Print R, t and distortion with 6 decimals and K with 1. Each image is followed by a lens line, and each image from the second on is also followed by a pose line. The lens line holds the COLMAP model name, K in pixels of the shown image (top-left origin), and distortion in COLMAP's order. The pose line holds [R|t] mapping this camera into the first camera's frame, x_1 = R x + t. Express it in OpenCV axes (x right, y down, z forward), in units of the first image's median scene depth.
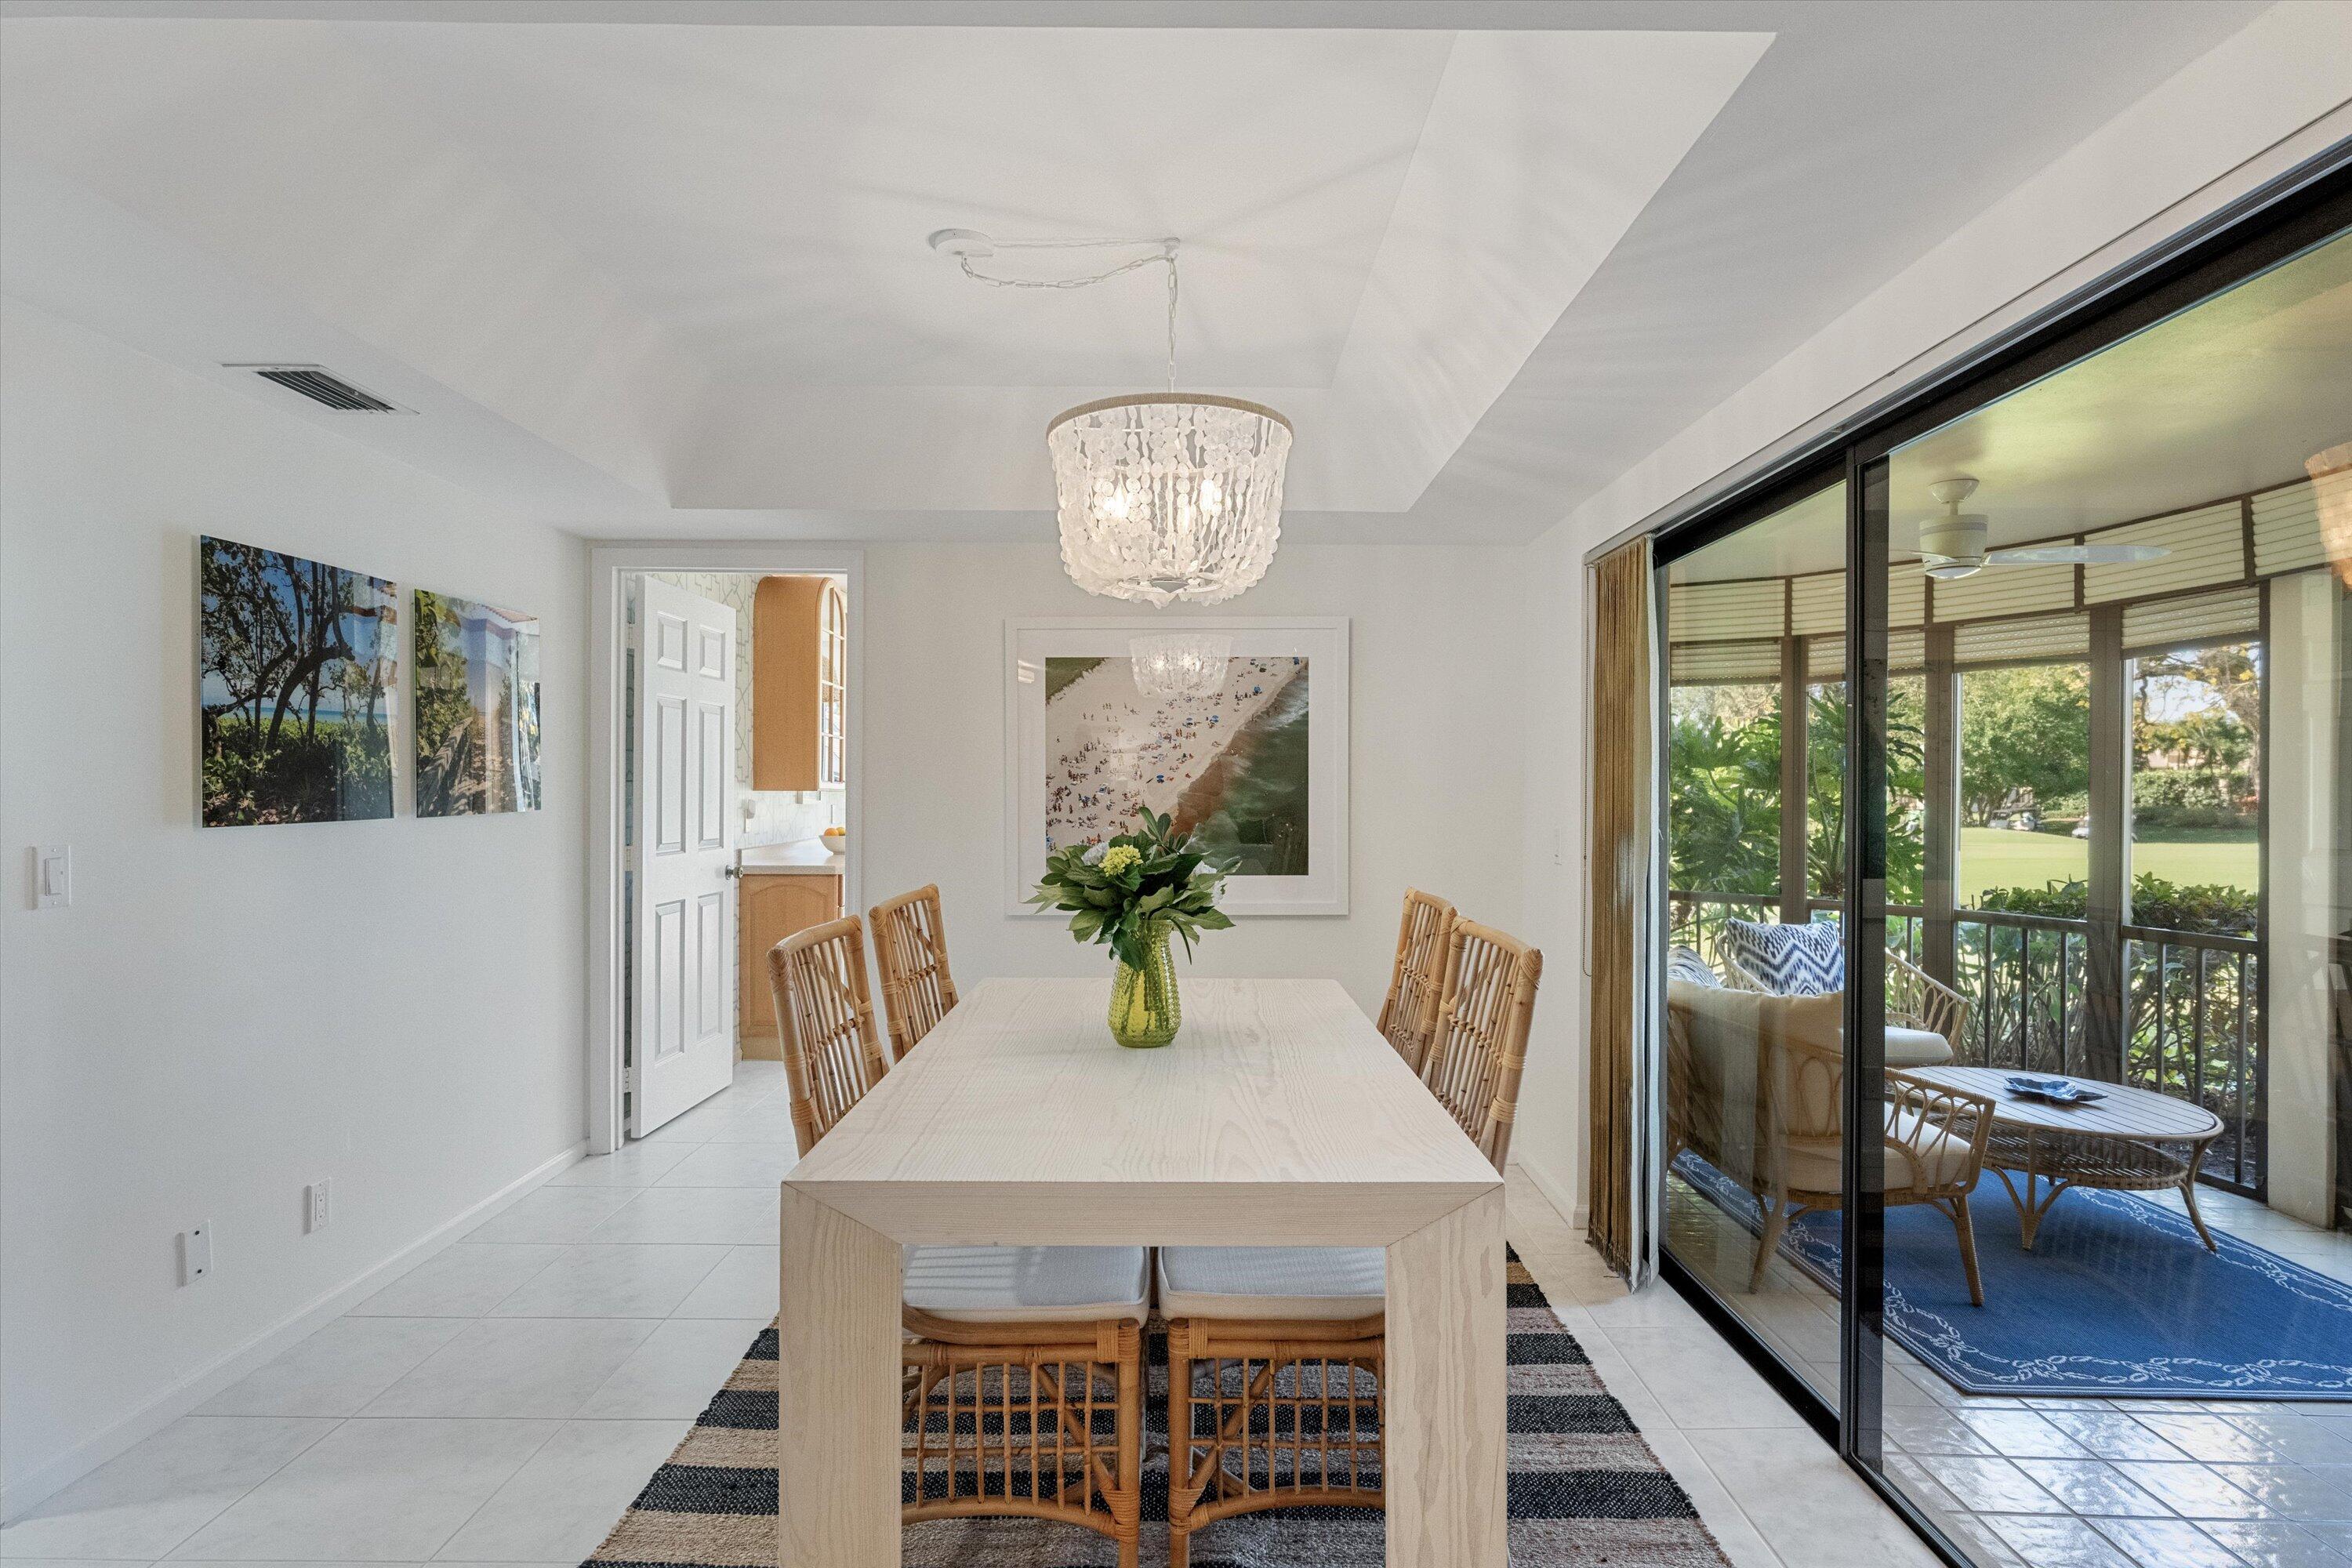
lens RADIAL K [[1179.8, 0, 1176.0], [0, 1179.8, 784.0], [0, 0, 1]] dist [0.001646, -0.000059]
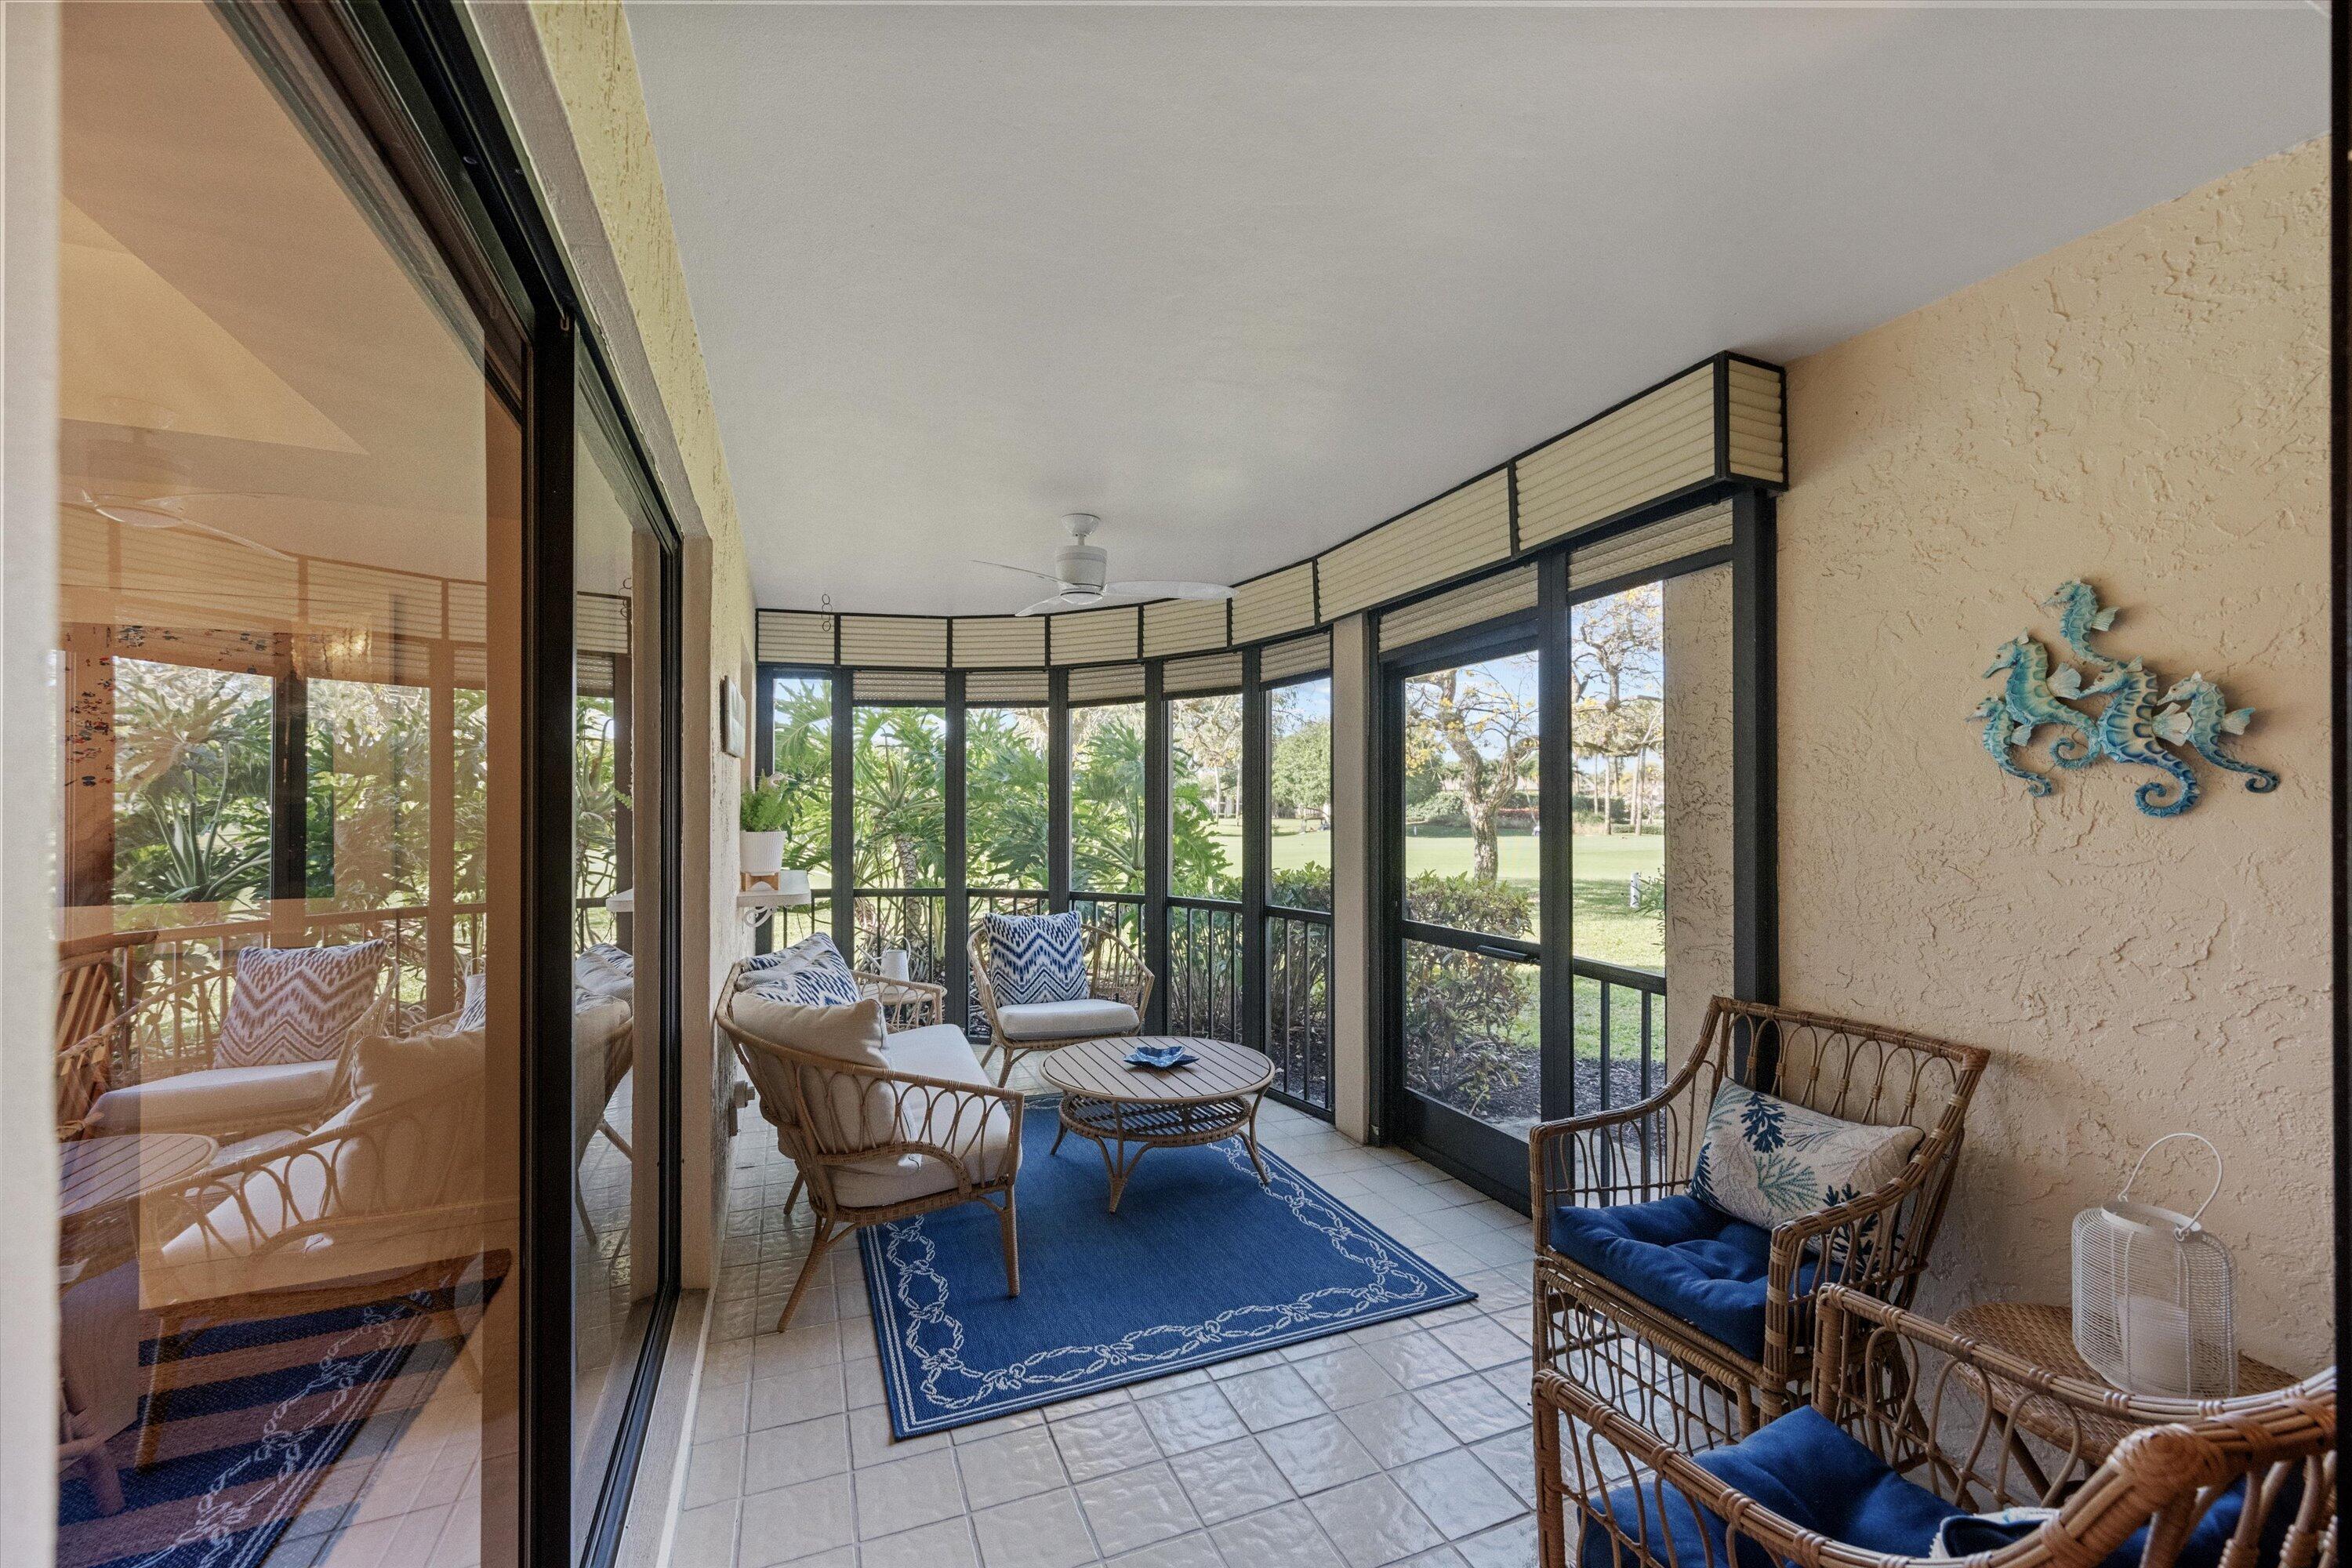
lens RADIAL K [[925.1, 0, 1178.2], [0, 925.1, 792.4], [0, 0, 1]] dist [0.012760, 0.000000]
pose [[0.921994, 0.000480, 0.387204, 0.500324], [0.003503, 0.999948, -0.009580, 0.014557], [-0.387188, 0.010189, 0.921944, 0.202057]]
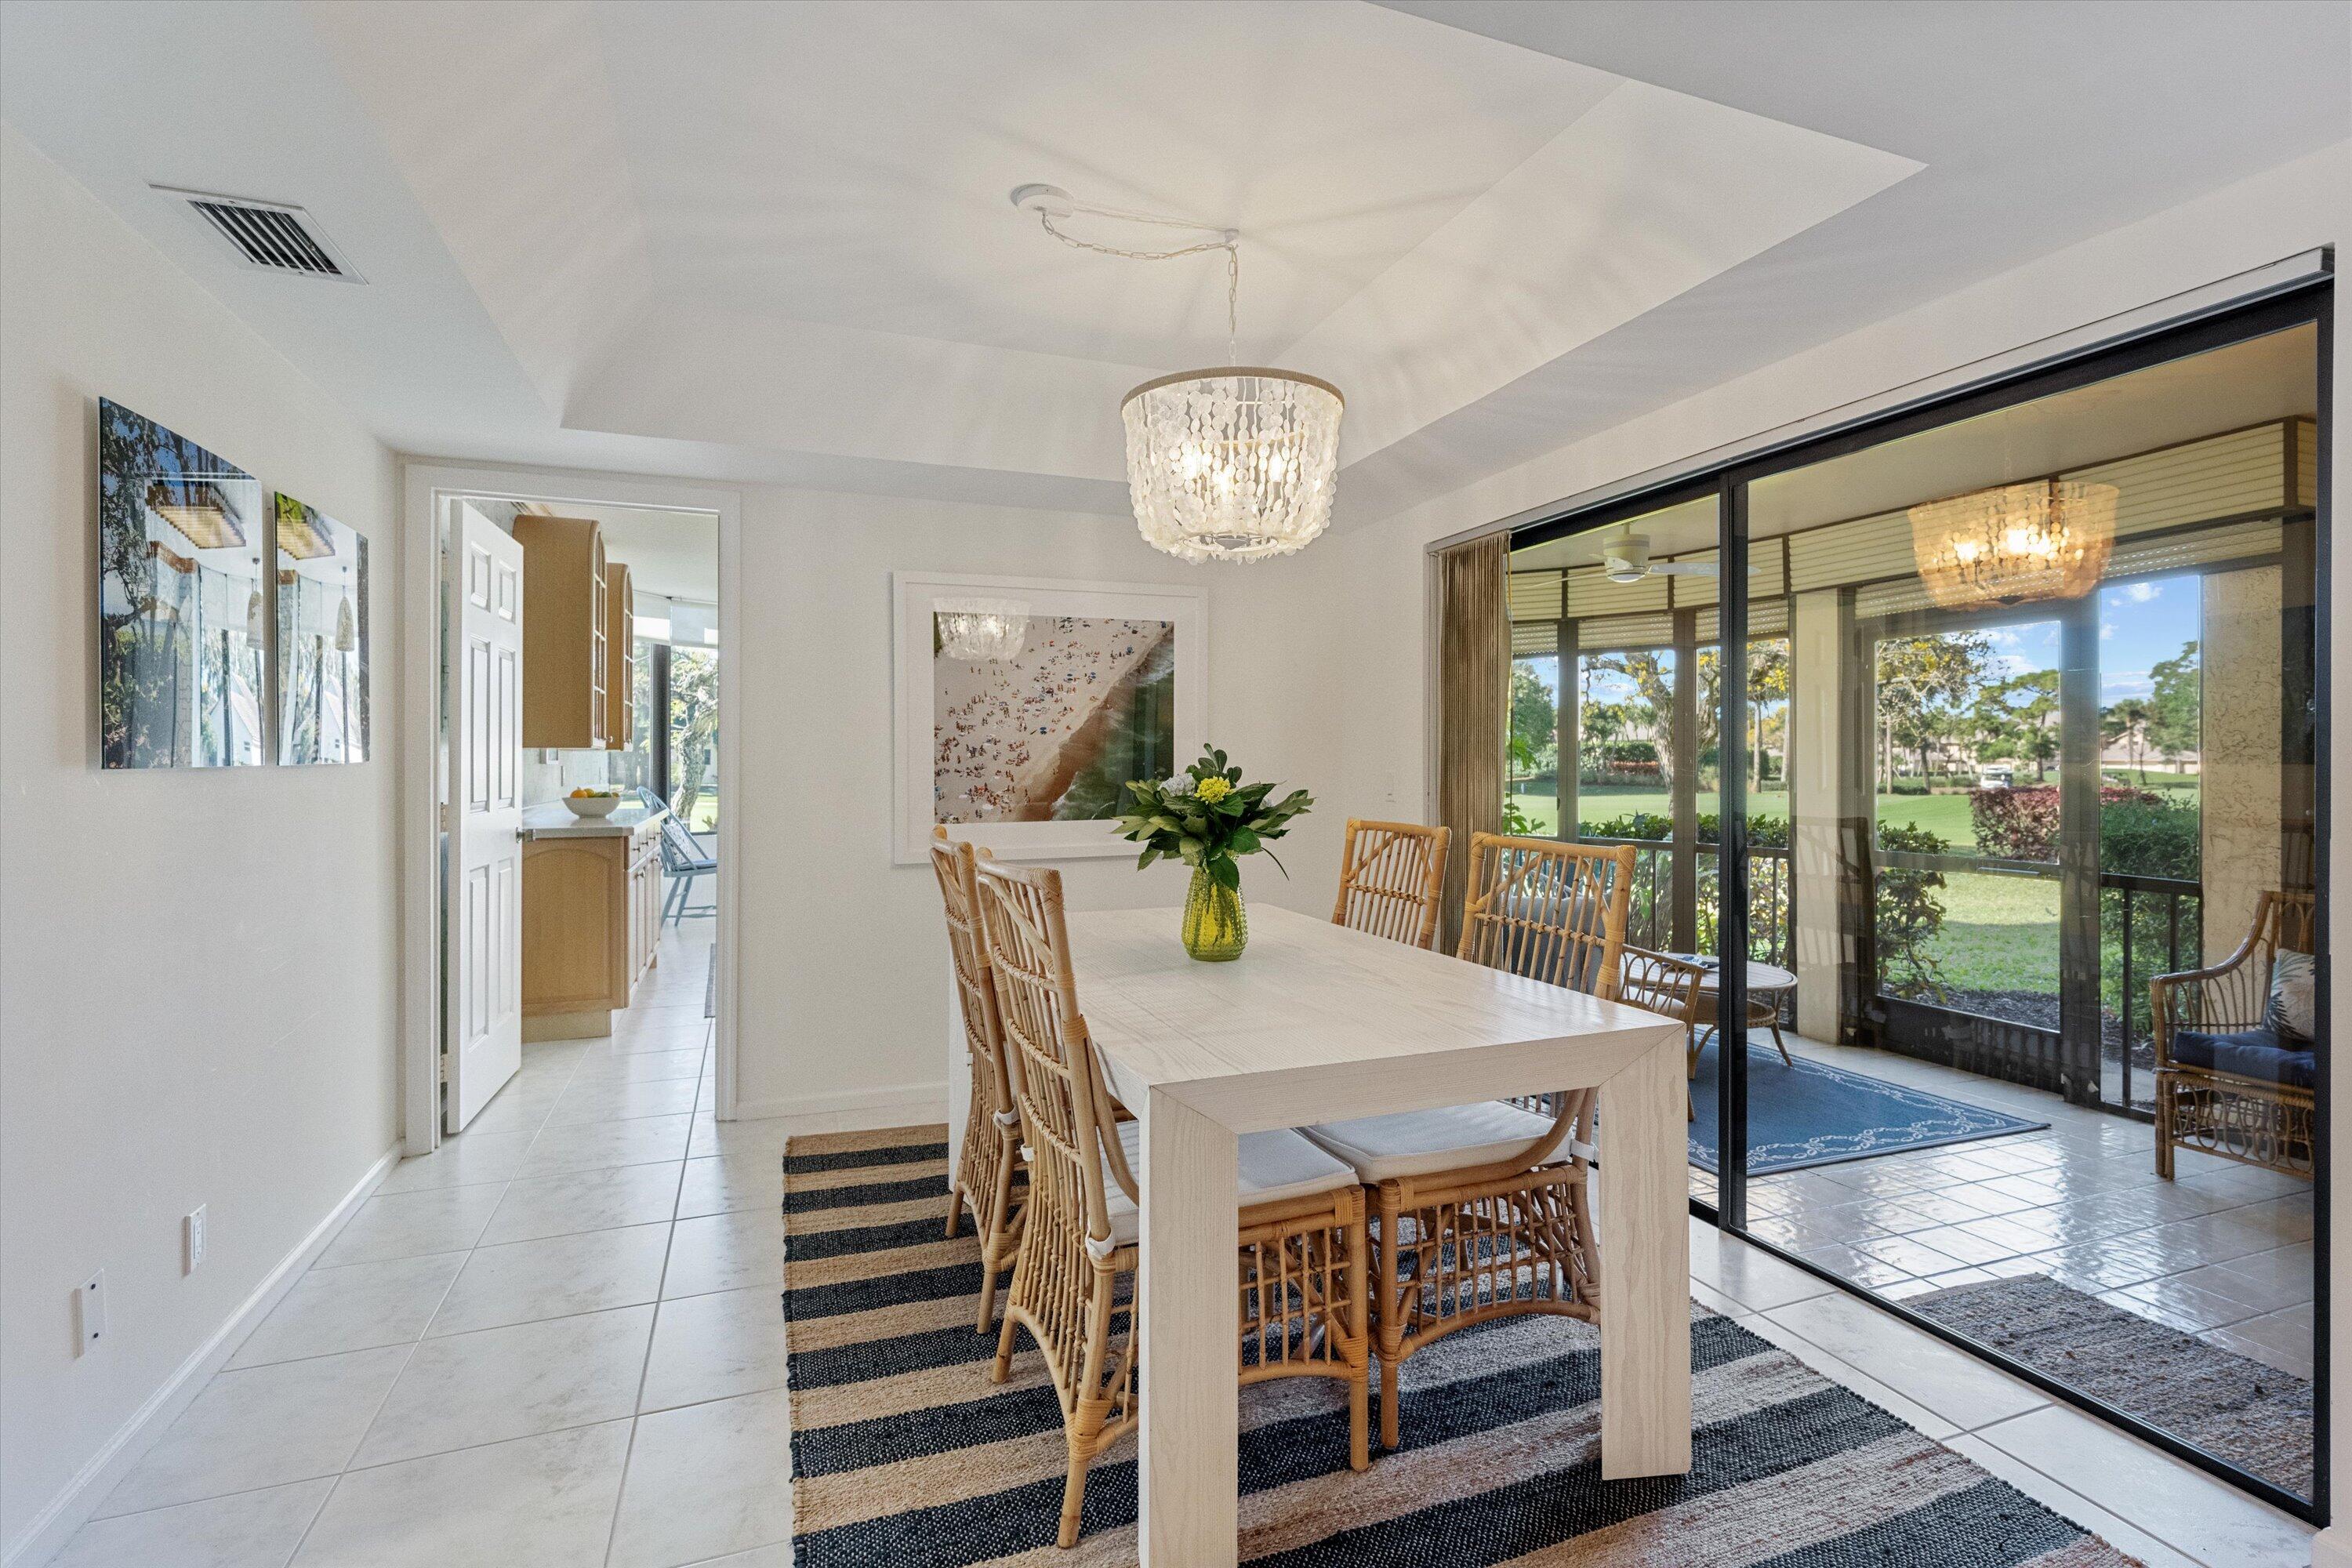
lens RADIAL K [[1088.6, 0, 1180.6], [0, 1088.6, 754.8], [0, 0, 1]] dist [0.006388, -0.000051]
pose [[0.933604, -0.003484, 0.358288, -0.310196], [0.003695, 0.999993, 0.000096, 0.022325], [-0.358286, 0.001234, 0.933611, 0.046776]]
